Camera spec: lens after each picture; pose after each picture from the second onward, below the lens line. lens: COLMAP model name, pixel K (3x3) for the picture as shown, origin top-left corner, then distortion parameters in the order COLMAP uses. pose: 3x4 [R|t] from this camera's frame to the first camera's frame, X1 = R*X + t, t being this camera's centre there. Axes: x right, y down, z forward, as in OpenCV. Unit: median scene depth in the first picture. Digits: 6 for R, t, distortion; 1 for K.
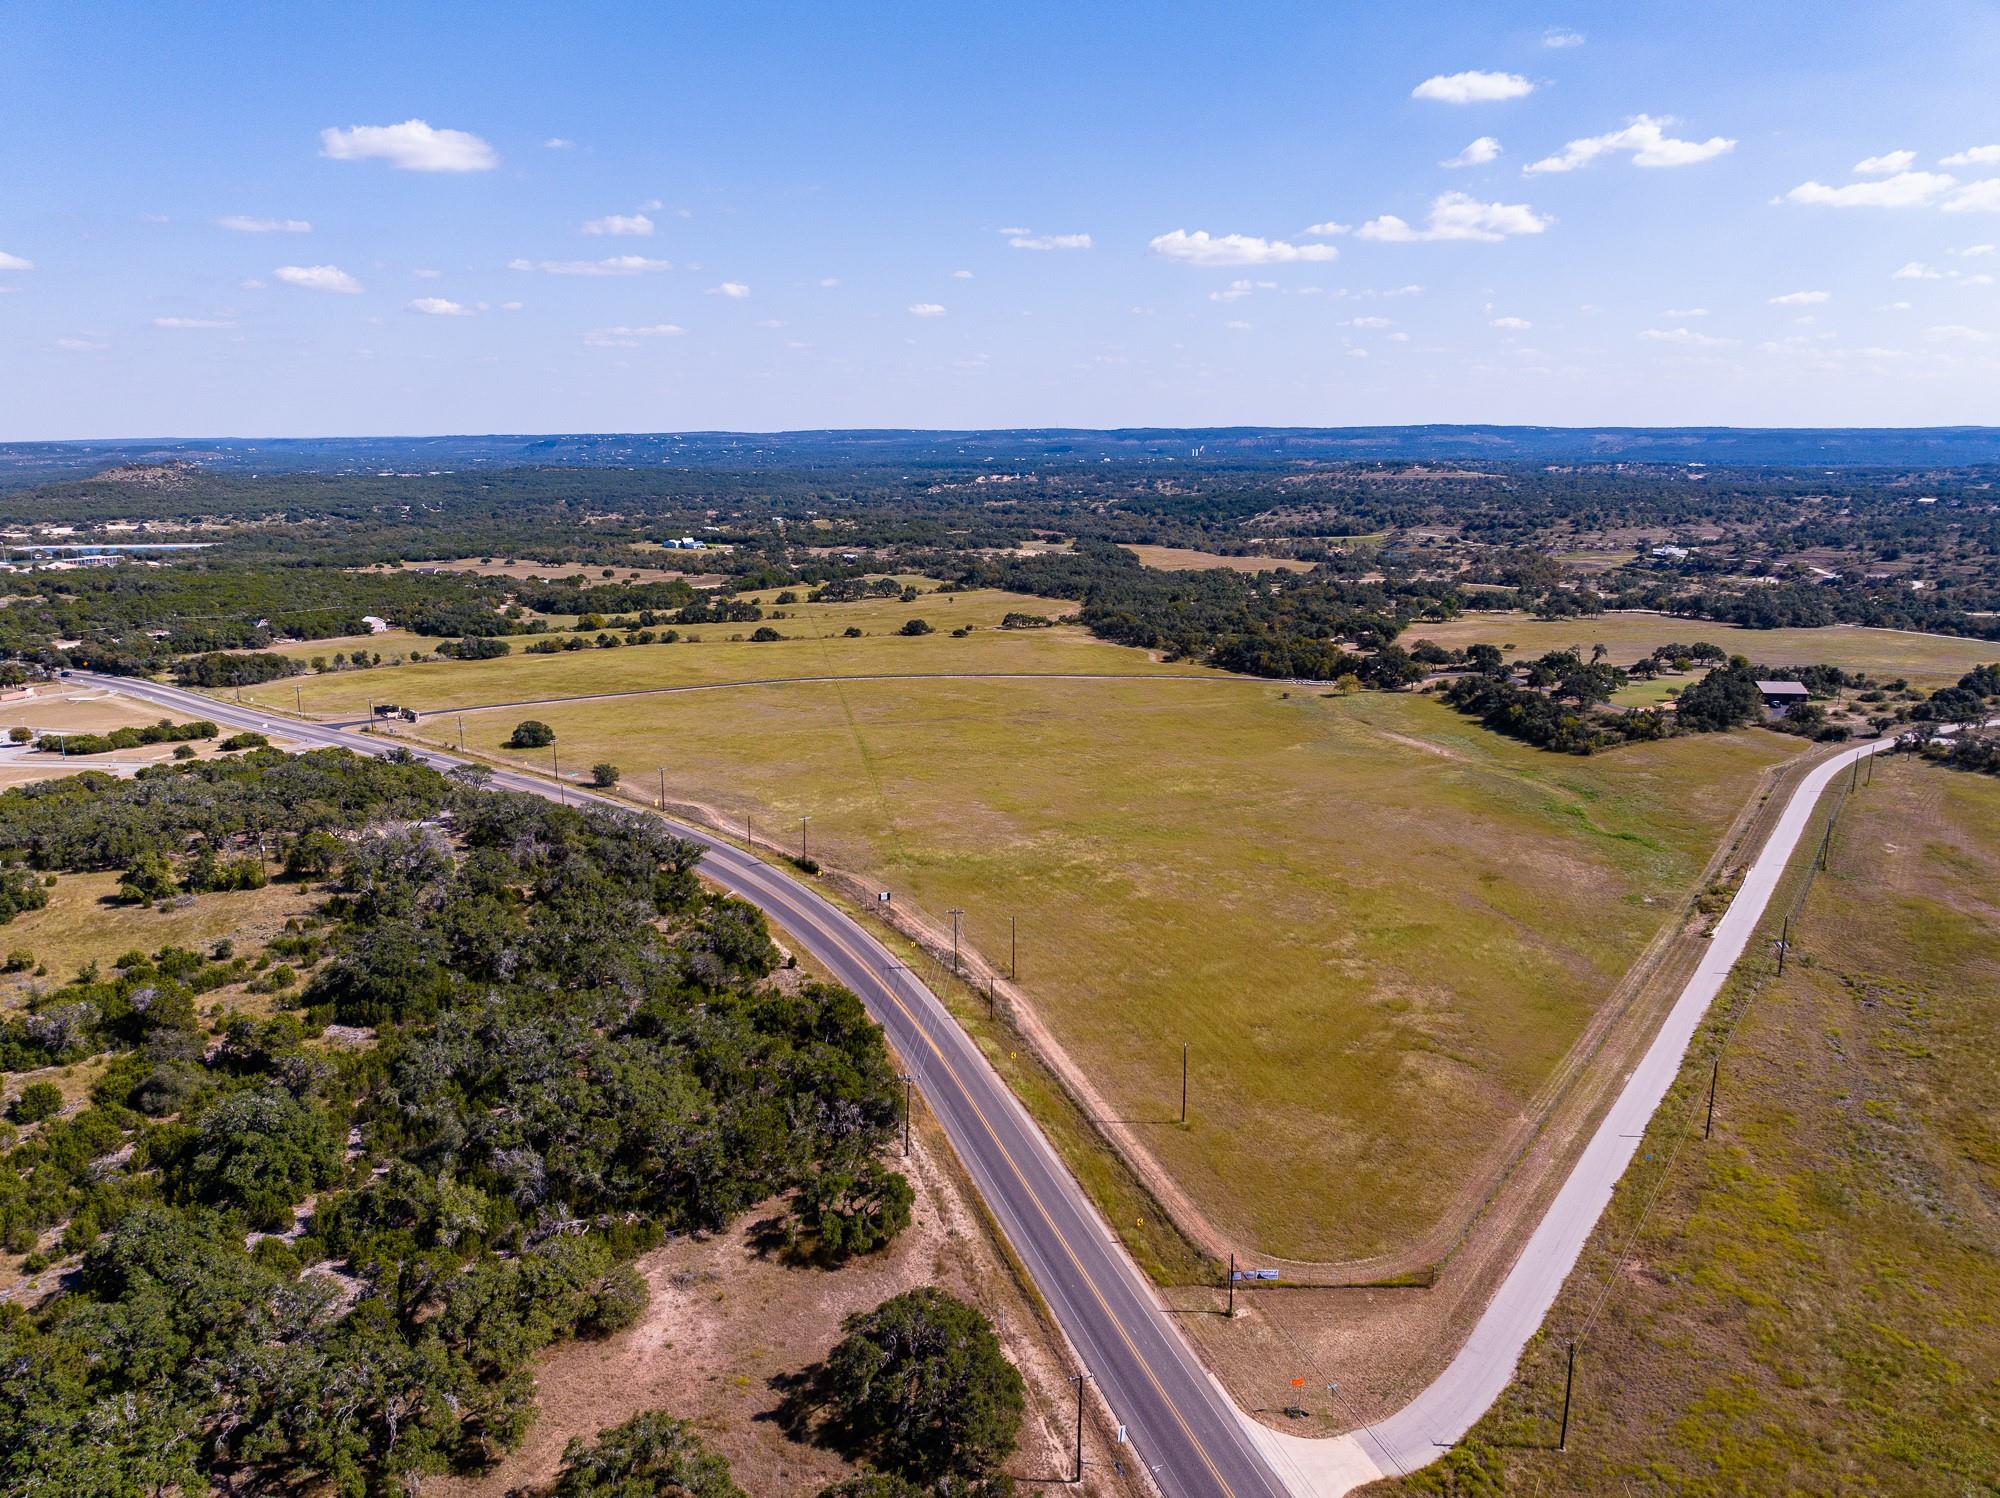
lens RADIAL K [[1619.6, 0, 1002.3], [0, 1619.6, 822.8], [0, 0, 1]] dist [-0.052447, 0.000061]
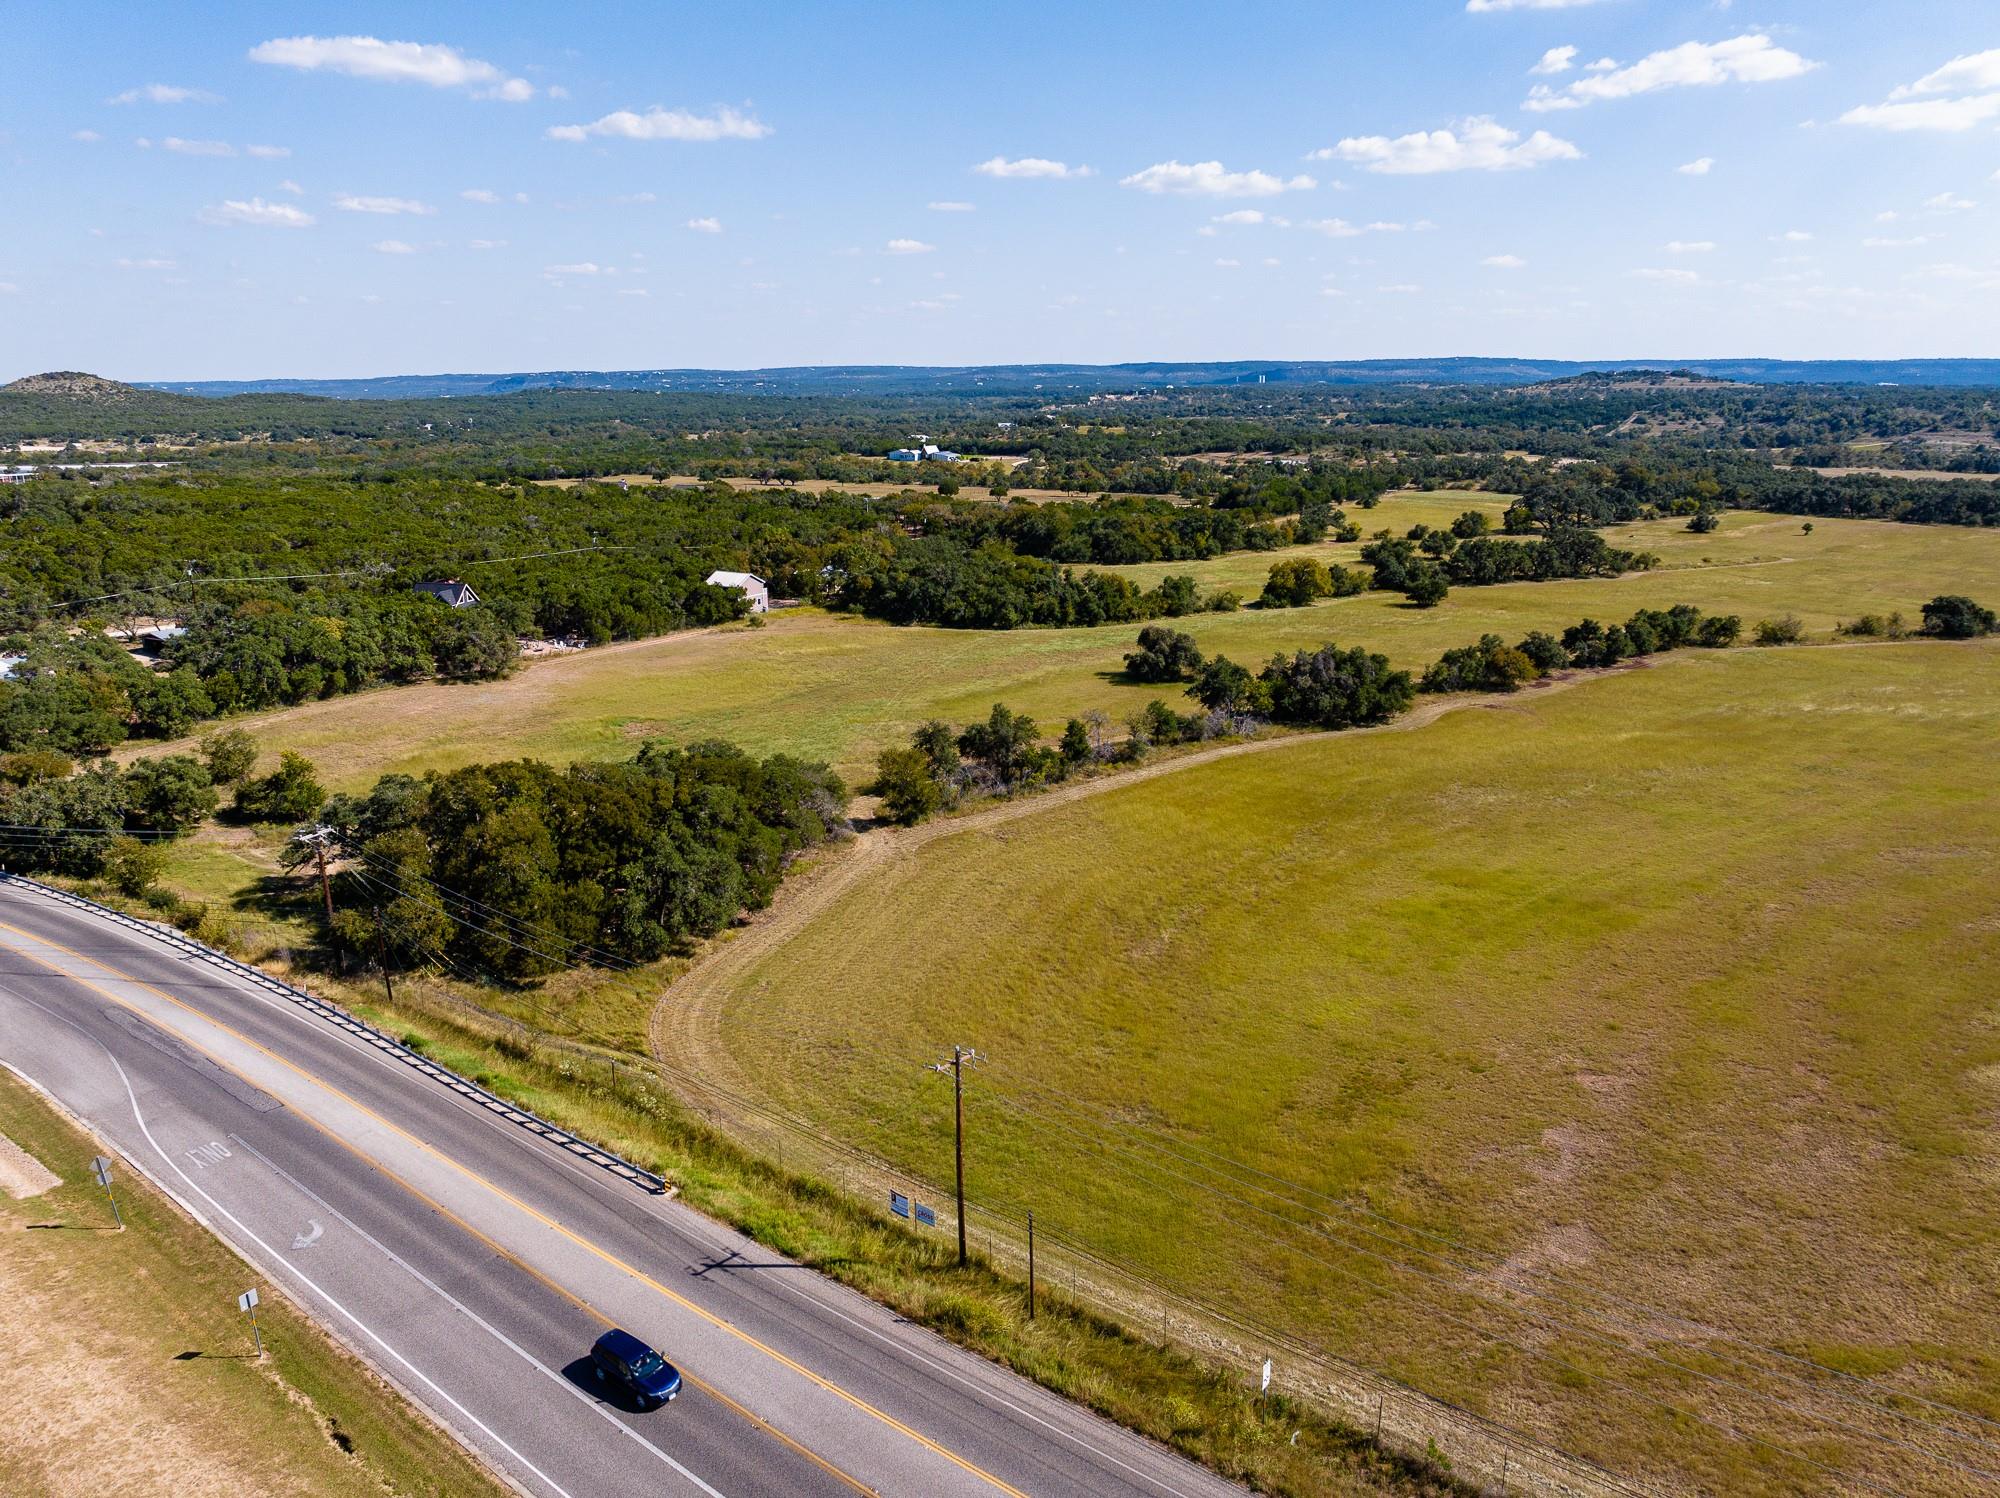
lens RADIAL K [[1452.0, 0, 980.4], [0, 1452.0, 720.4], [0, 0, 1]] dist [-0.064315, 0.024534]
pose [[0.996918, -0.018859, 0.076152, -0.179766], [0.020088, 0.999679, -0.015415, -0.043585], [-0.075837, 0.016897, 0.996977, 0.328726]]
